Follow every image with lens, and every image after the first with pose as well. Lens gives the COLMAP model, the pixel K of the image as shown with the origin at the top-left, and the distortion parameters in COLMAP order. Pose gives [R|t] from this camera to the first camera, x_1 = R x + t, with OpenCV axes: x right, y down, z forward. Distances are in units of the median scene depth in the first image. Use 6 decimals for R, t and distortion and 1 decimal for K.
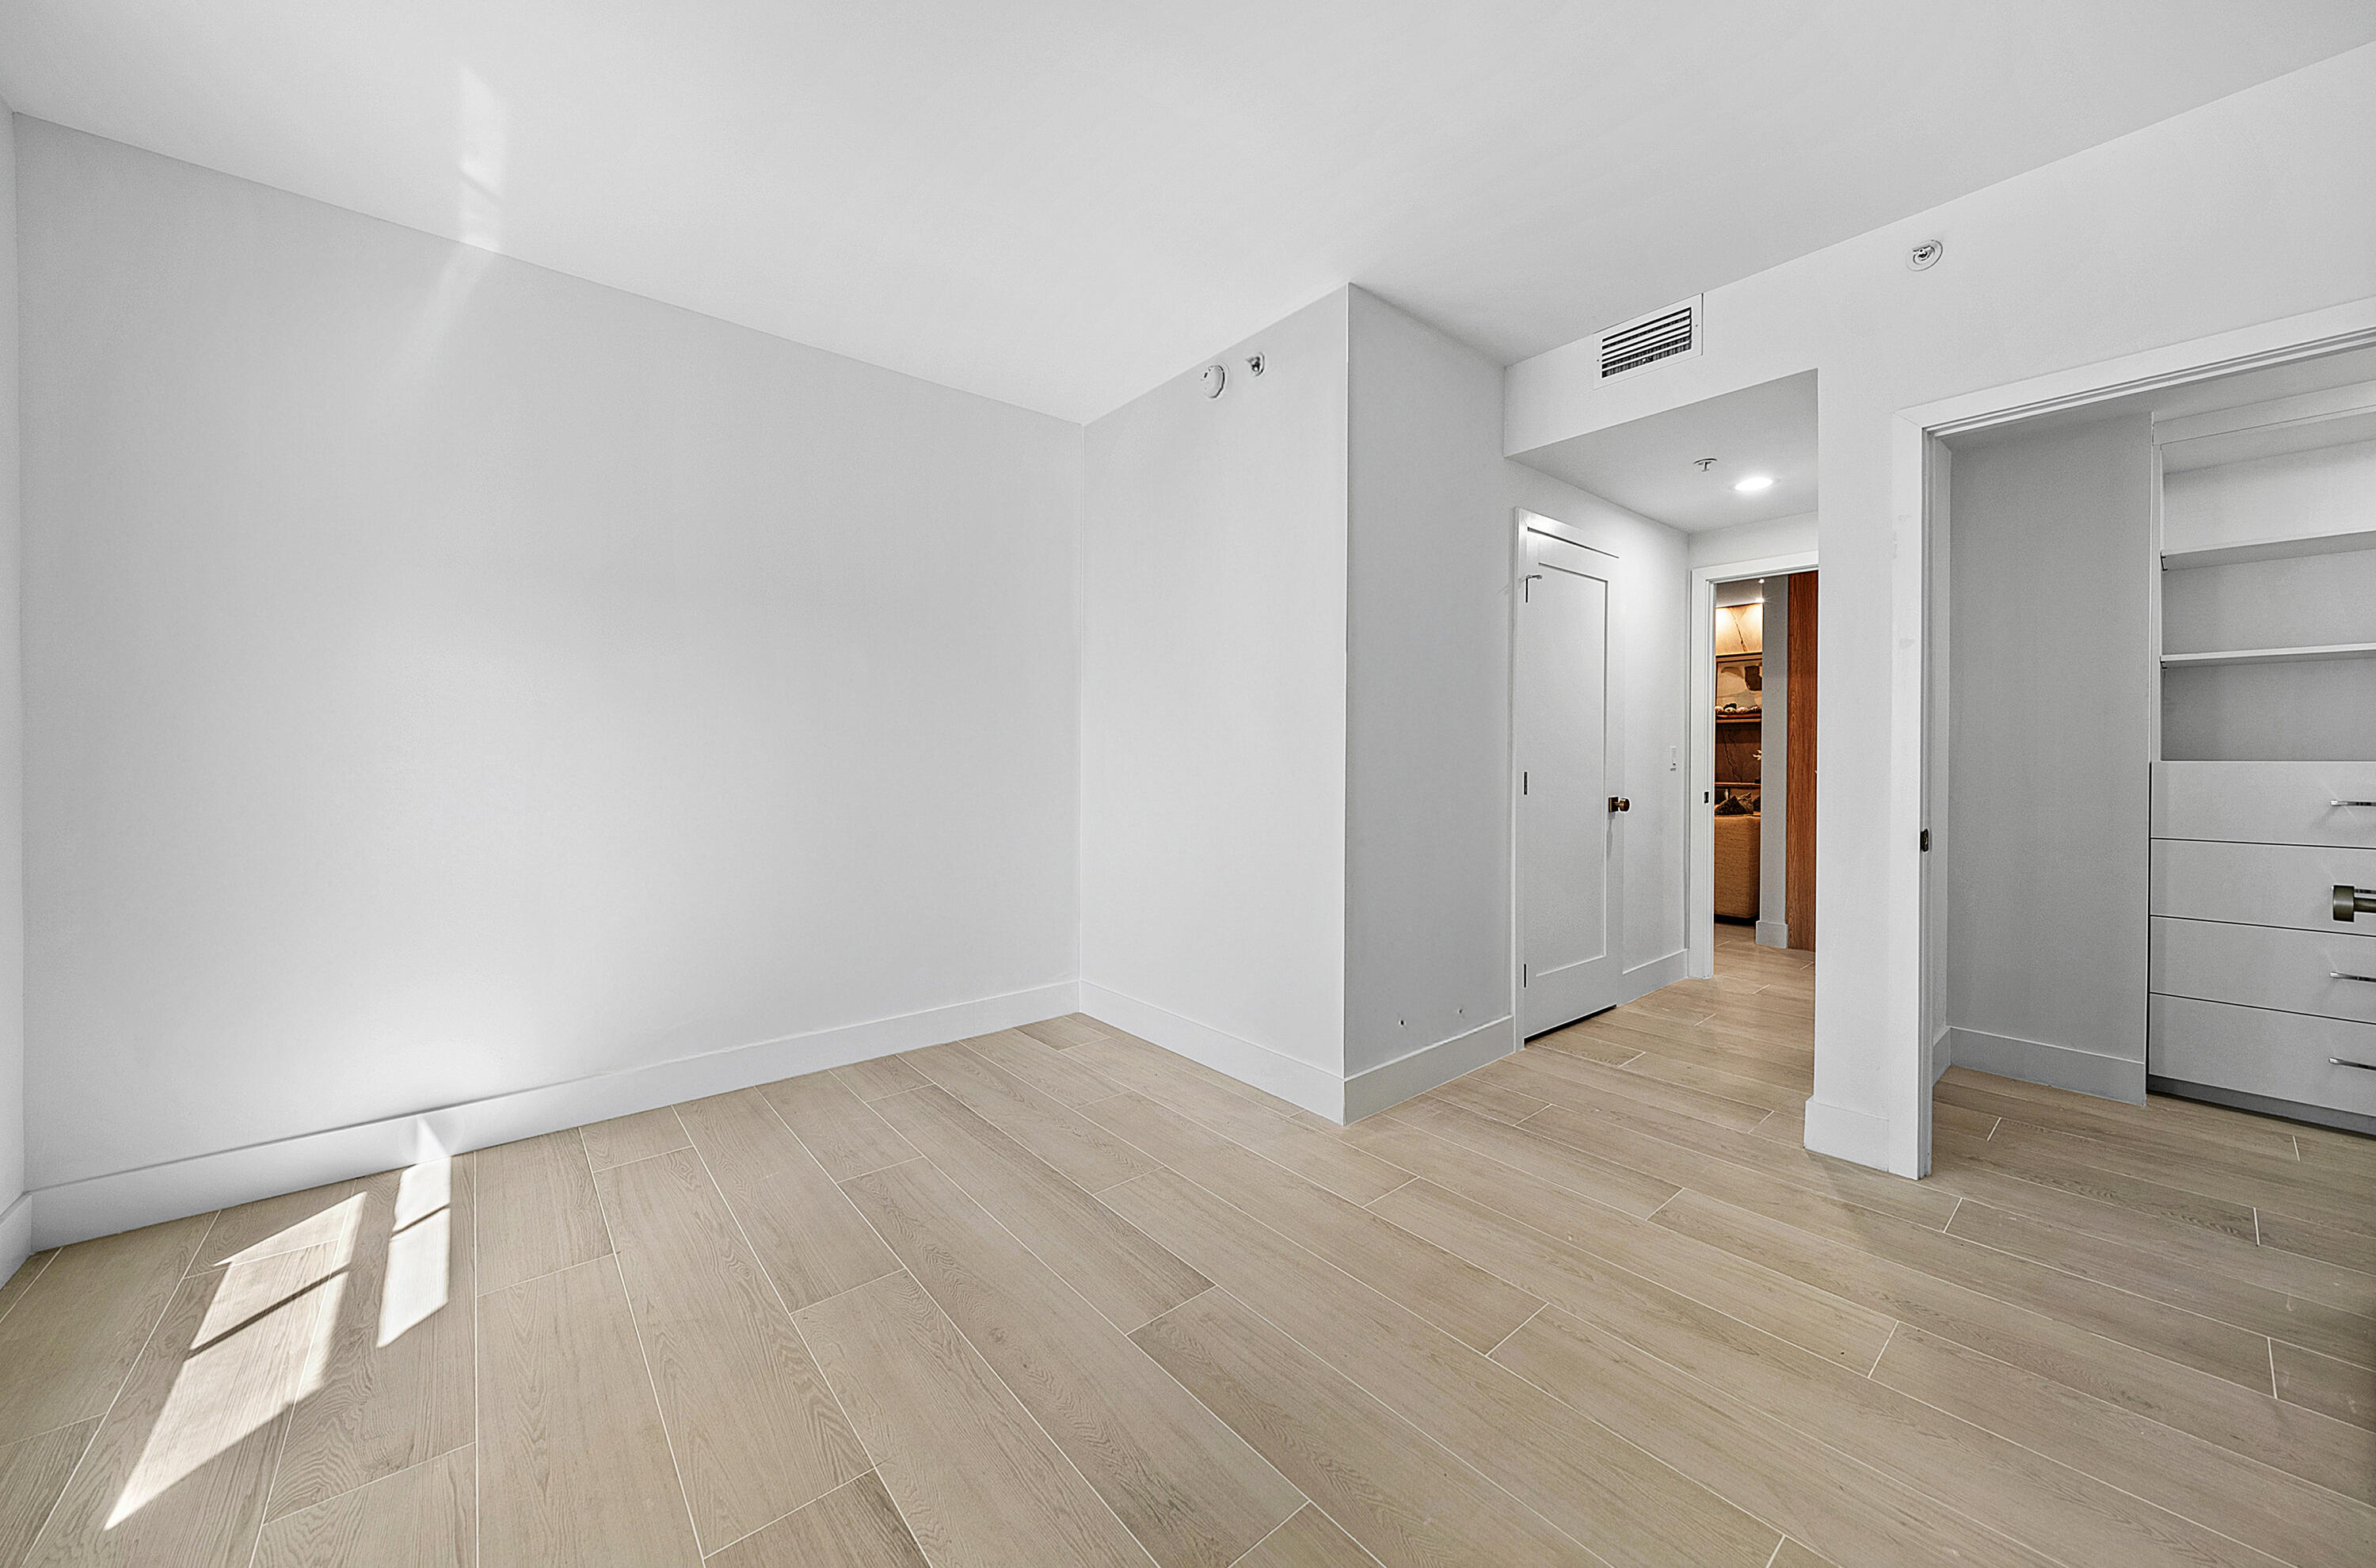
lens RADIAL K [[866.4, 0, 1203.0], [0, 866.4, 772.1], [0, 0, 1]] dist [-0.000139, -0.000060]
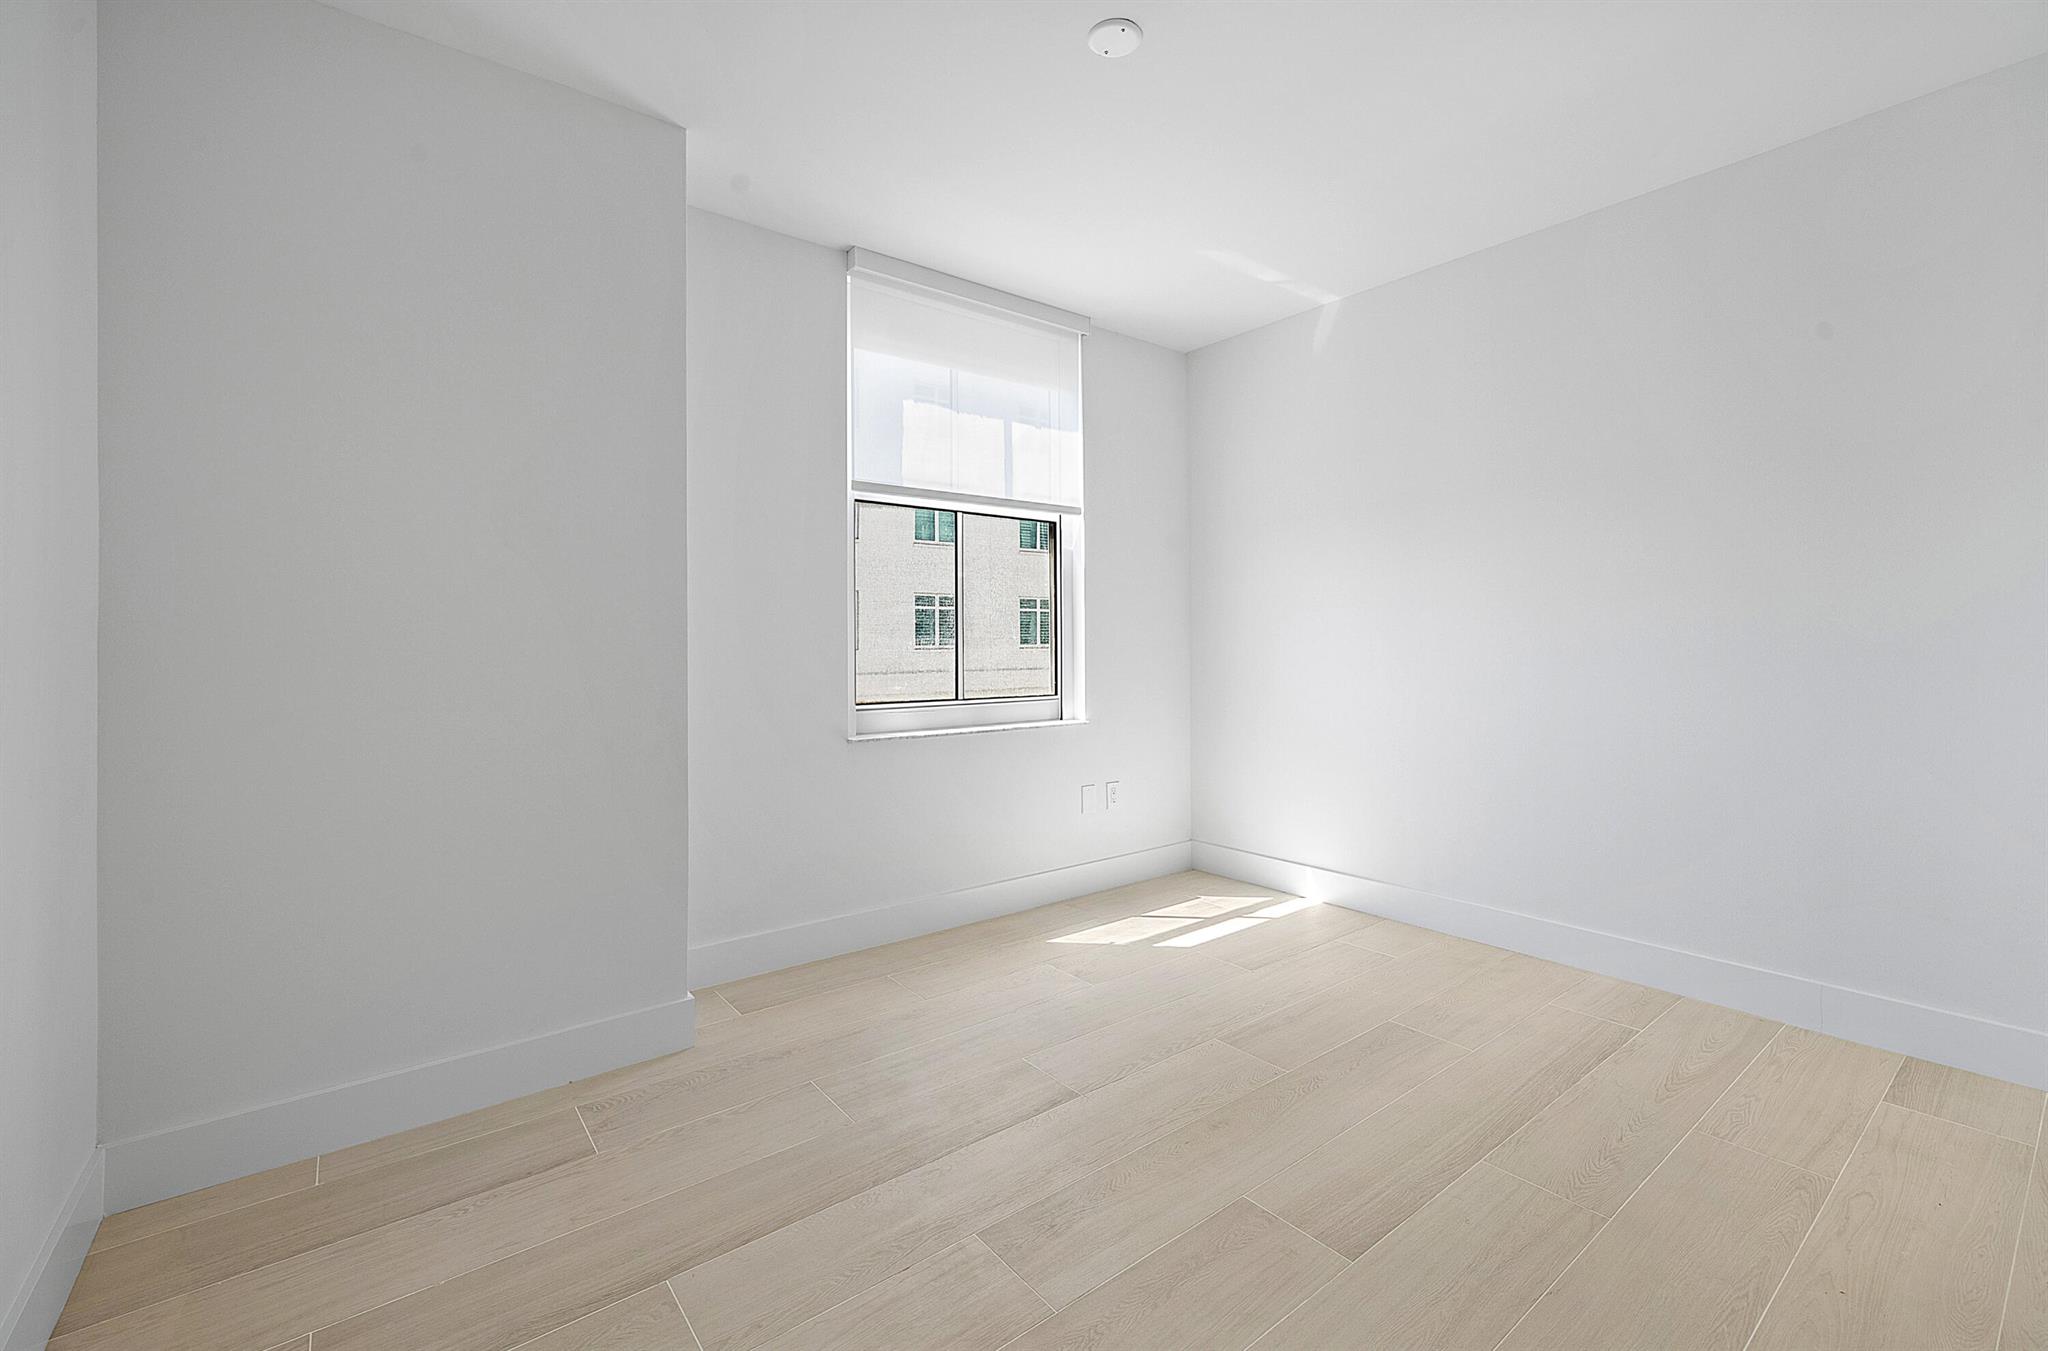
lens RADIAL K [[833.4, 0, 1030.5], [0, 833.4, 659.8], [0, 0, 1]] dist [0.000633, 0.000069]
pose [[-0.044050, 0.015293, -0.998912, 0.732624], [-0.011370, 0.999810, 0.015808, -0.006929], [0.998965, 0.012054, -0.043868, 0.625228]]
